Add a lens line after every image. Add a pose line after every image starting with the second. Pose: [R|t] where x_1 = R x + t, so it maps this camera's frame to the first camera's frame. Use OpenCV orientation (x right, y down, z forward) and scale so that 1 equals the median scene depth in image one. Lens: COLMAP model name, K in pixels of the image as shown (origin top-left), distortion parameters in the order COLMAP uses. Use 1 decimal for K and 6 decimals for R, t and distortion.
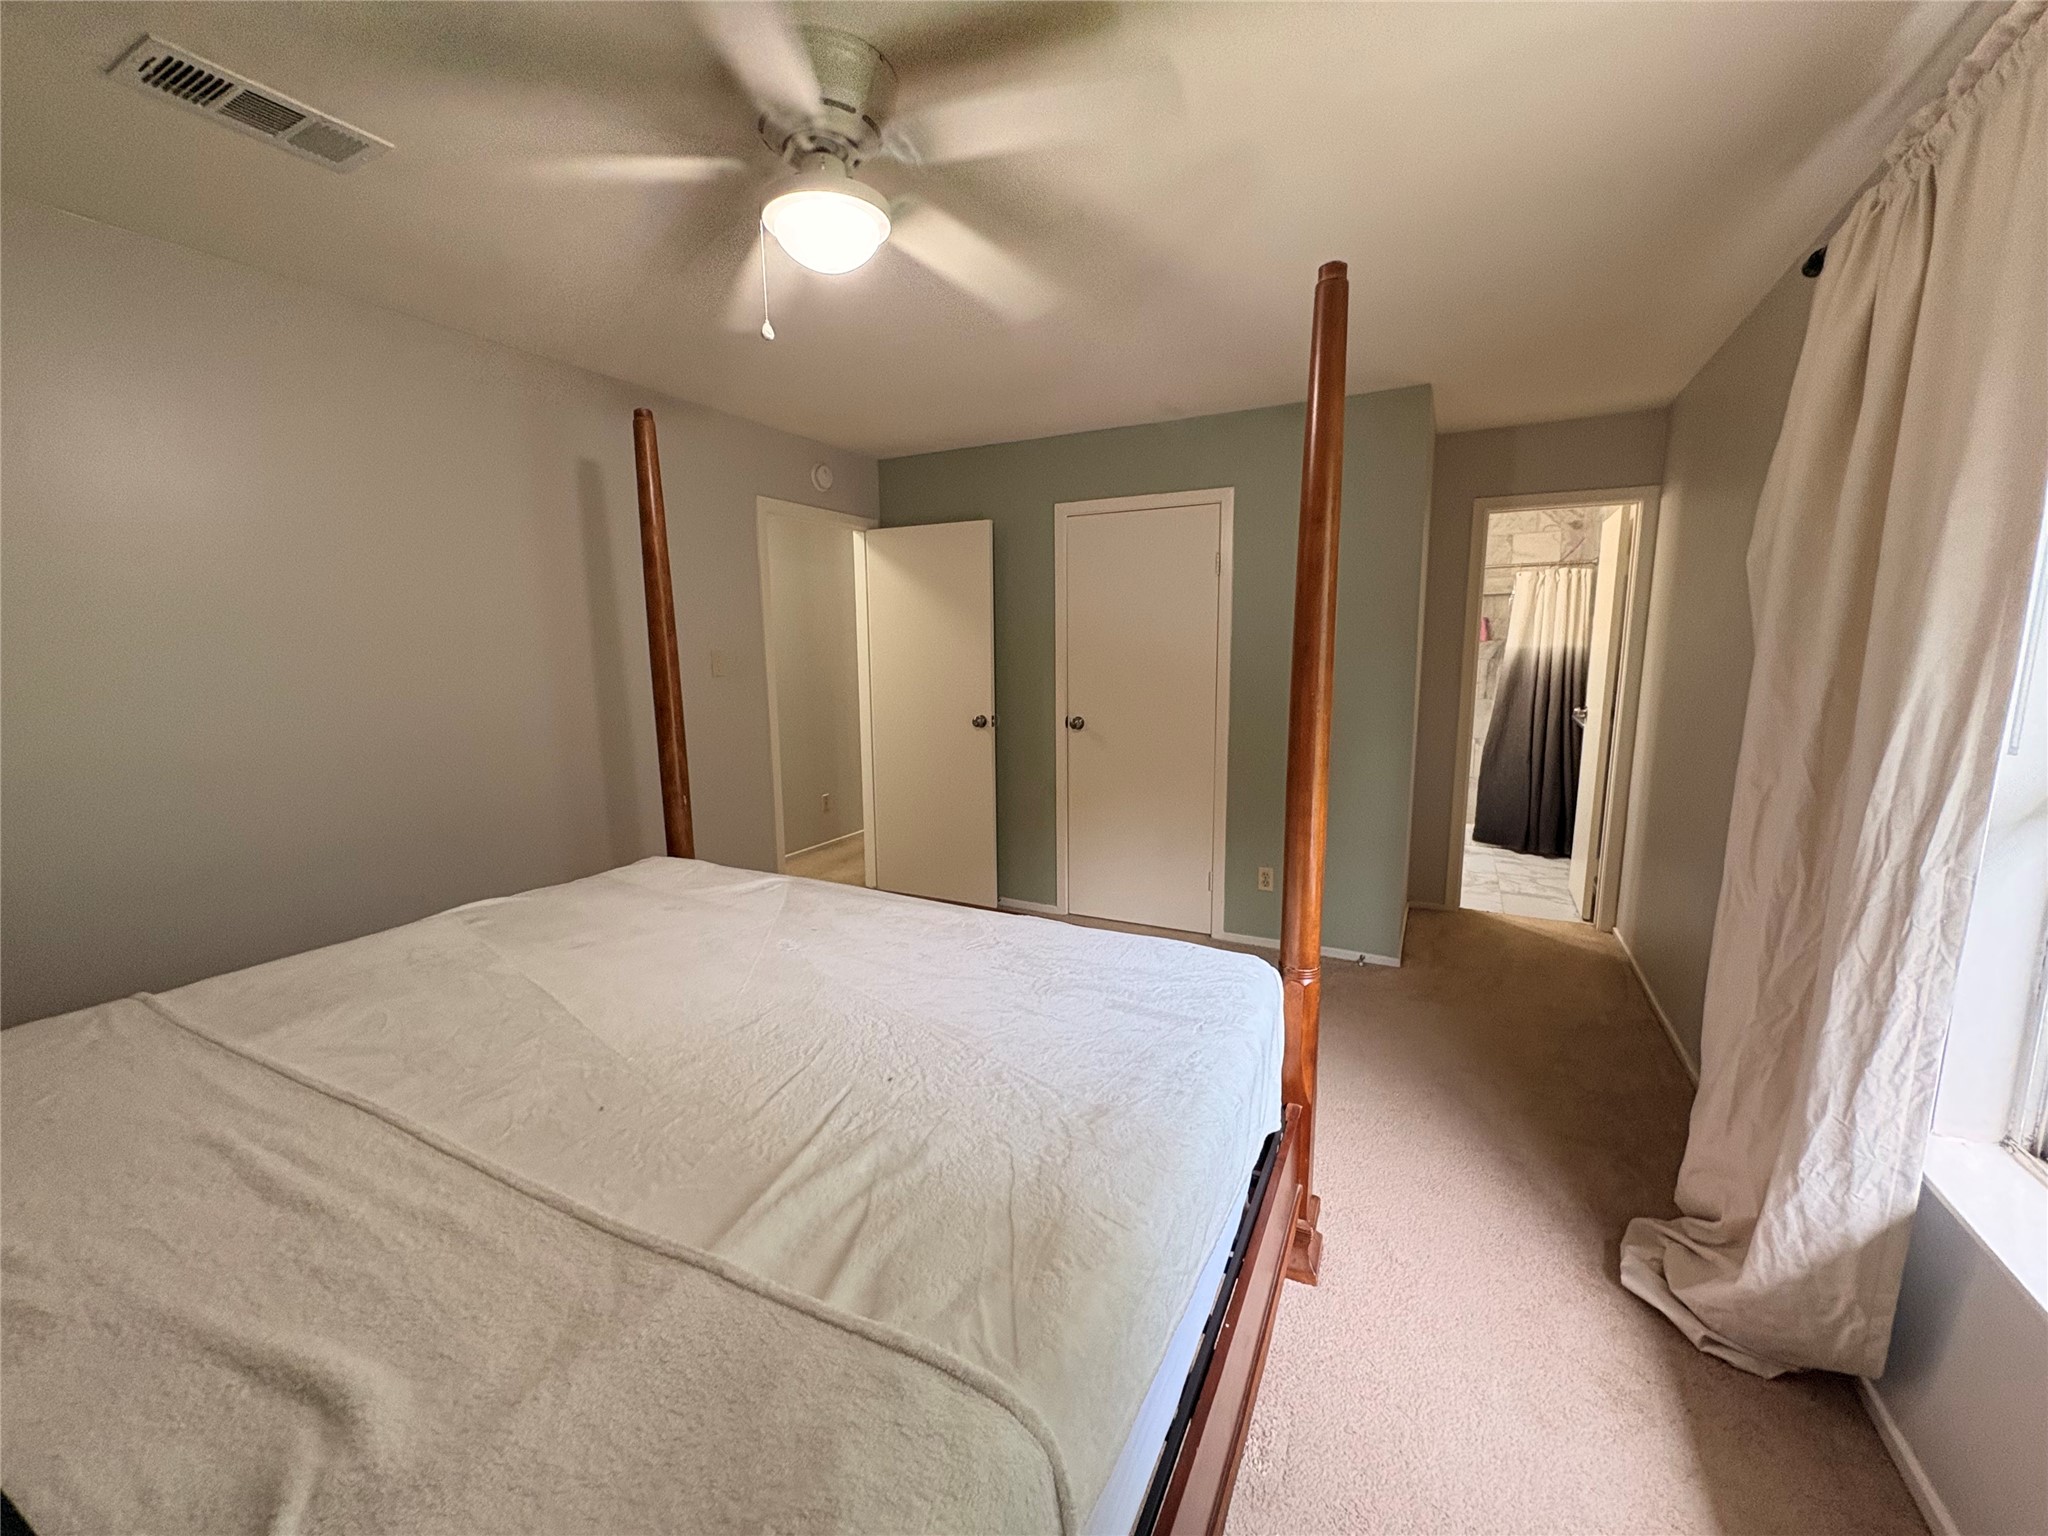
lens RADIAL K [[817.0, 0, 1024.0], [0, 817.0, 768.0], [0, 0, 1]] dist [0.002109, 0.000390]
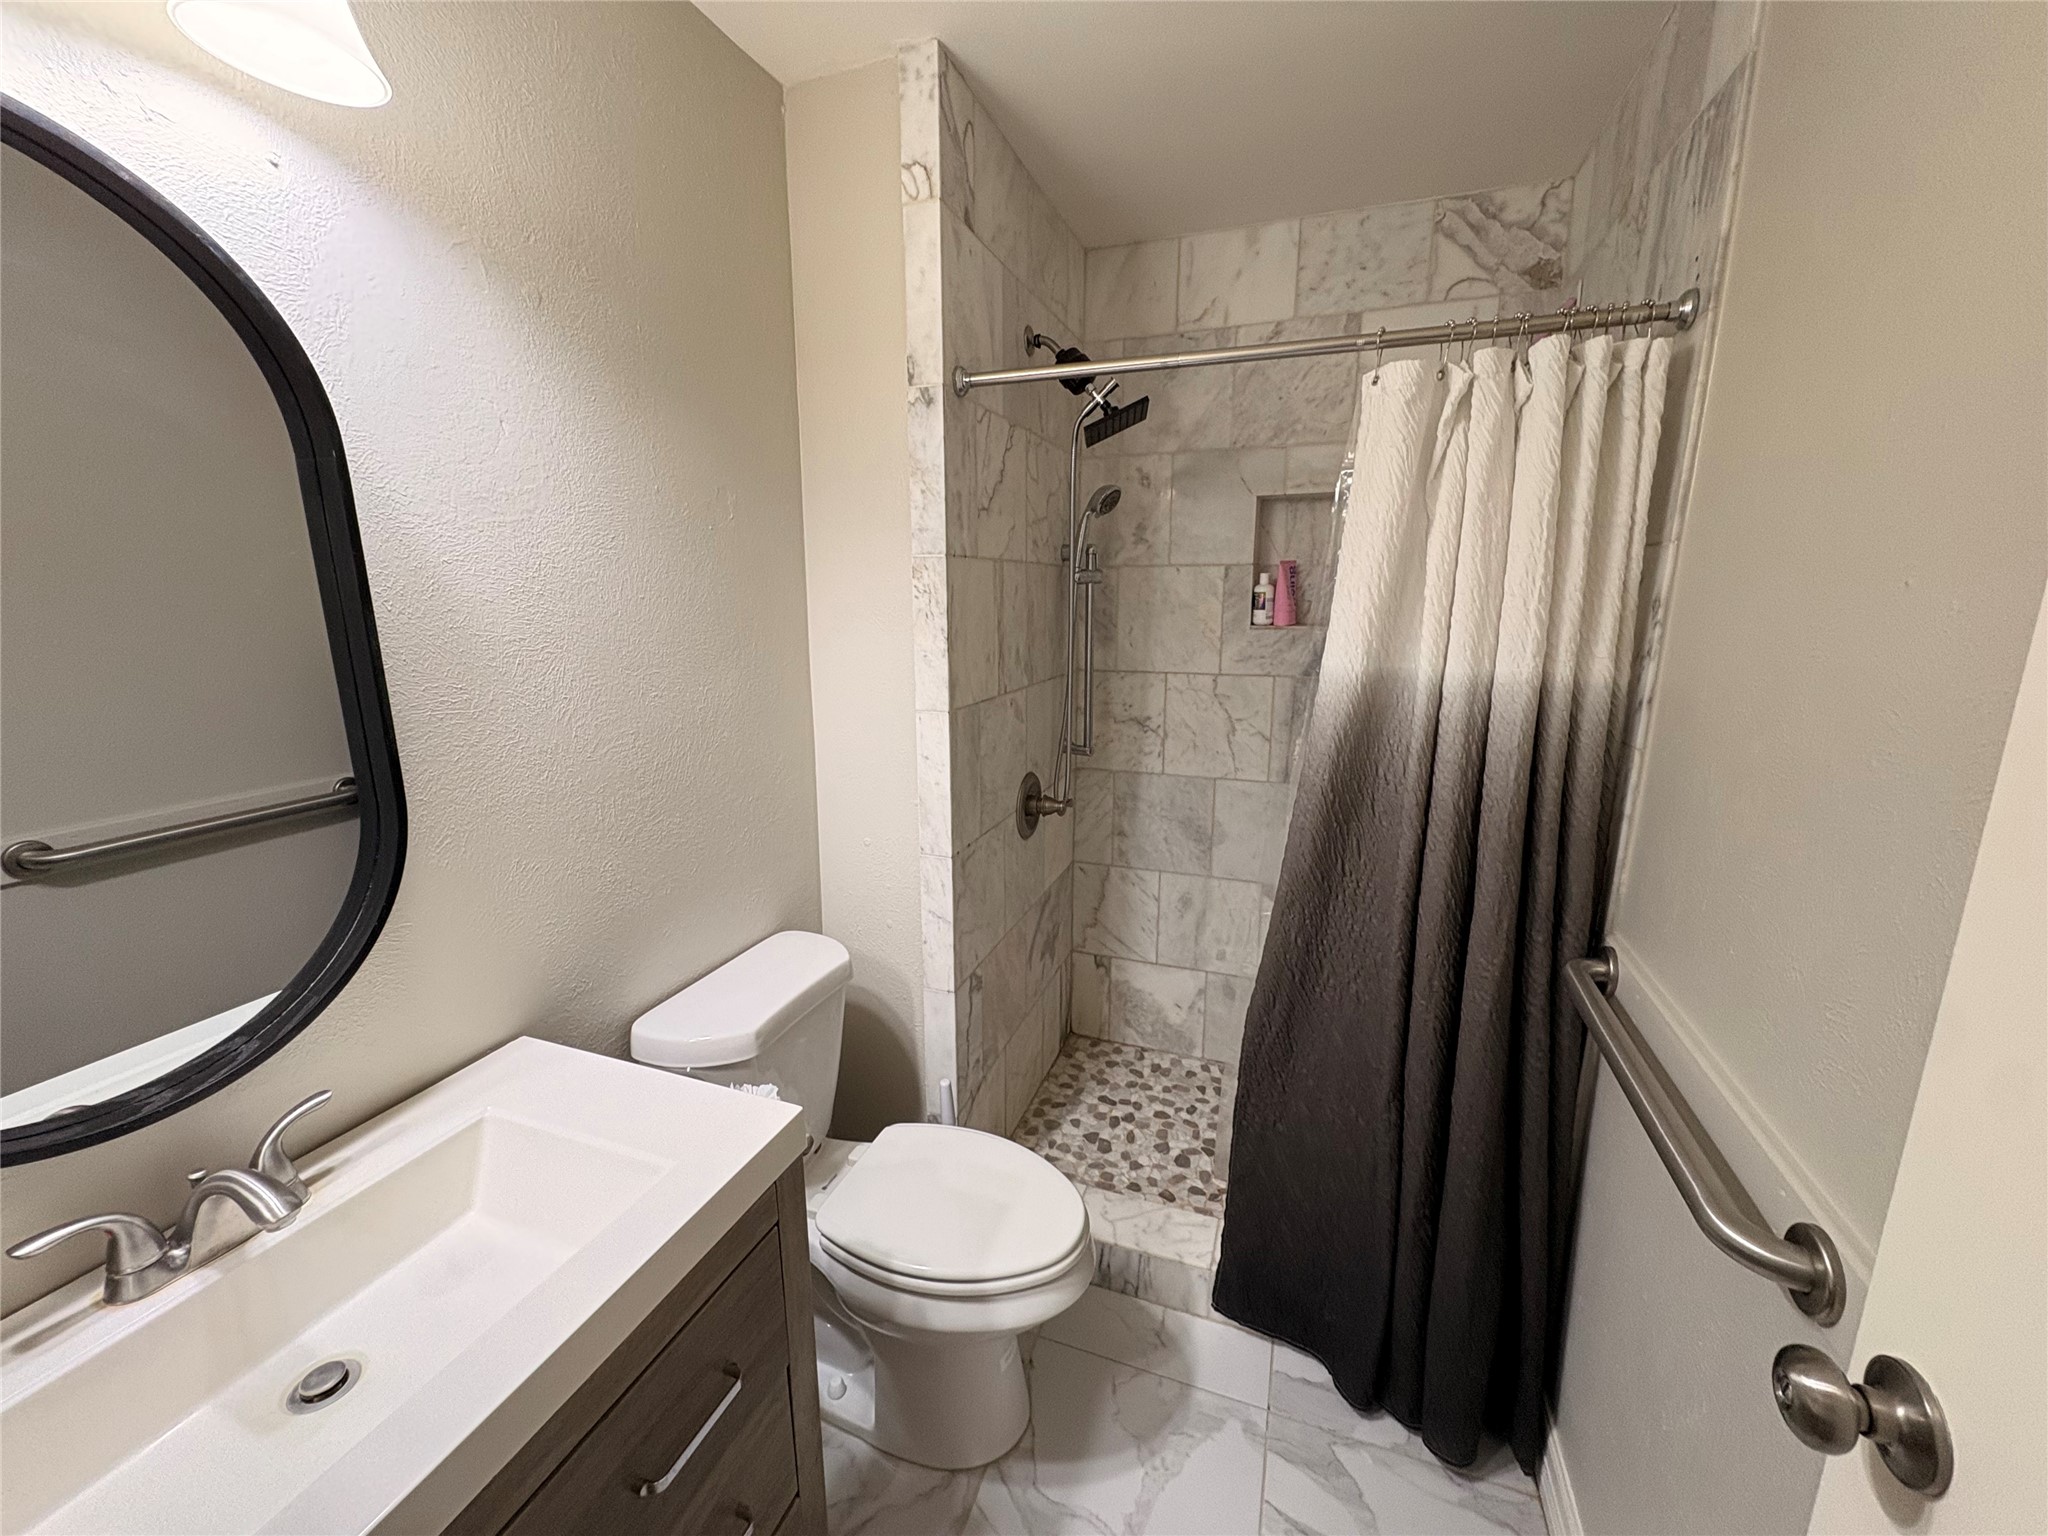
lens RADIAL K [[817.0, 0, 1024.0], [0, 817.0, 768.0], [0, 0, 1]] dist [0.002109, 0.000390]
pose [[0.993682, -0.013301, 0.111440, 0.481503], [0.006116, 0.997894, 0.064570, -0.138240], [-0.112065, -0.063480, 0.991671, 0.775180]]
